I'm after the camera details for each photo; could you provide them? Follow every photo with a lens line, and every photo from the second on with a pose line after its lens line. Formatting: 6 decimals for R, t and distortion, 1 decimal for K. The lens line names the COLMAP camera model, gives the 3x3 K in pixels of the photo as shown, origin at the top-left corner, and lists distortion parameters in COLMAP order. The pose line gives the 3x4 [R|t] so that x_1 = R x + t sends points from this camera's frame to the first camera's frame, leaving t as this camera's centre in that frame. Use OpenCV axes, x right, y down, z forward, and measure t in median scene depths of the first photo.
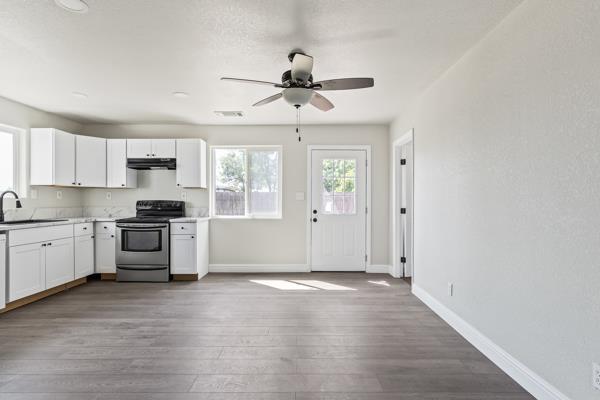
lens RADIAL K [[318.9, 0, 302.7], [0, 318.9, 201.3], [0, 0, 1]] dist [0.000719, 0.002776]
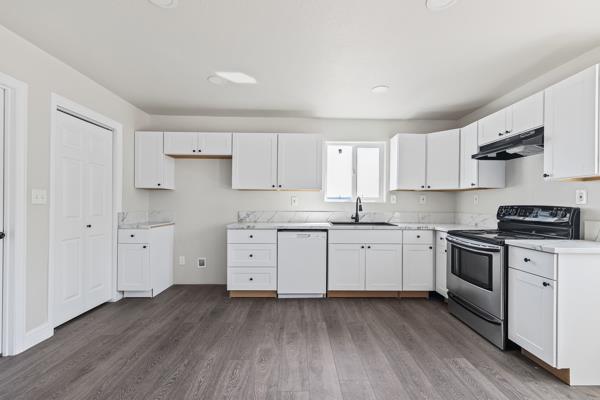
lens RADIAL K [[258.5, 0, 302.7], [0, 258.5, 203.5], [0, 0, 1]] dist [0.006071, -0.000378]
pose [[0.018306, -0.003661, -0.999826, 0.028566], [-0.008563, 0.999956, -0.003818, -0.001111], [0.999796, 0.008631, 0.018274, 0.626568]]
